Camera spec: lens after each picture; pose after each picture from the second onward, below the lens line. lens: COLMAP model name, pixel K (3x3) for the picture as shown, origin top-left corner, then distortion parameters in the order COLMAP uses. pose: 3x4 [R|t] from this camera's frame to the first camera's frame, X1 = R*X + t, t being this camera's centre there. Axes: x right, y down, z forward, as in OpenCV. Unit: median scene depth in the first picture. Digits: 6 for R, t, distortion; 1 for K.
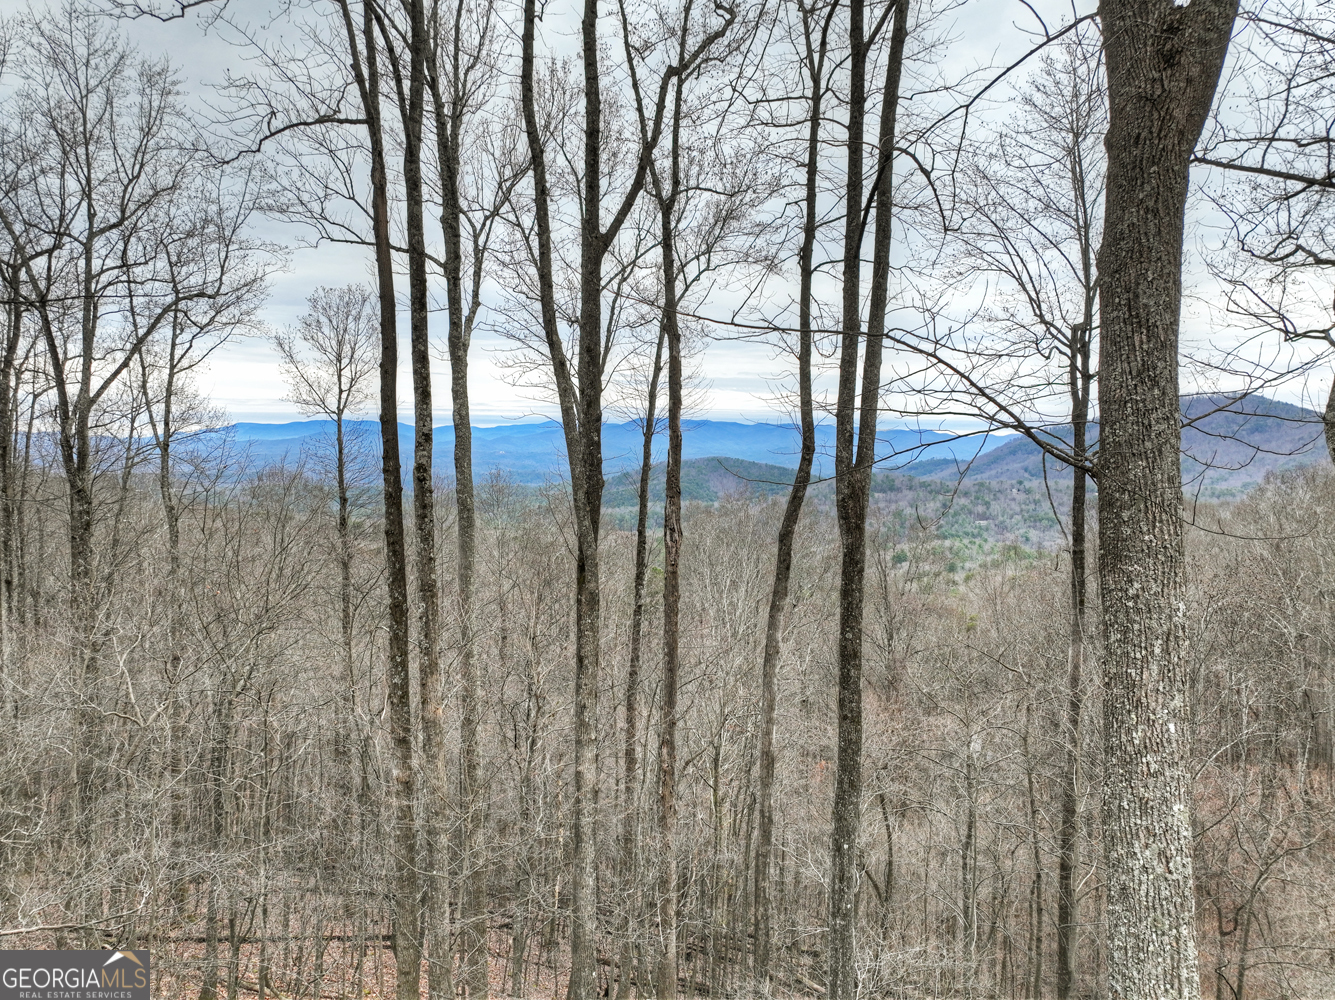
lens RADIAL K [[937.8, 0, 667.6], [0, 937.8, 500.8], [0, 0, 1]] dist [0.002339, 0.008039]
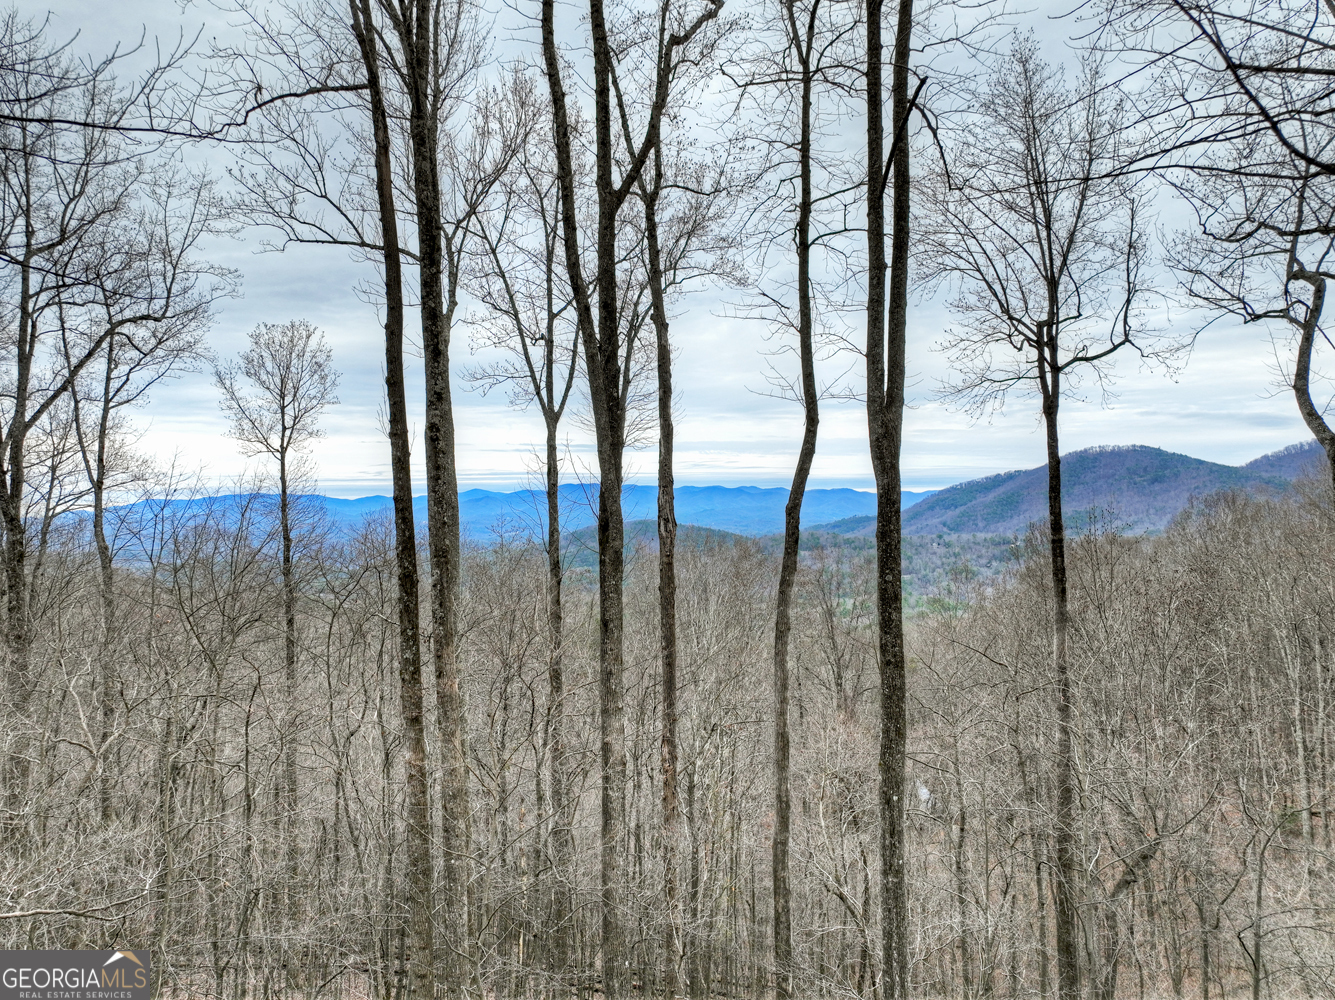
lens RADIAL K [[937.8, 0, 667.6], [0, 937.8, 500.8], [0, 0, 1]] dist [0.002339, 0.008039]
pose [[0.996496, -0.026249, 0.079419, -0.067098], [0.031691, 0.997178, -0.068055, 0.073288], [-0.077409, 0.070334, 0.994515, 0.022754]]
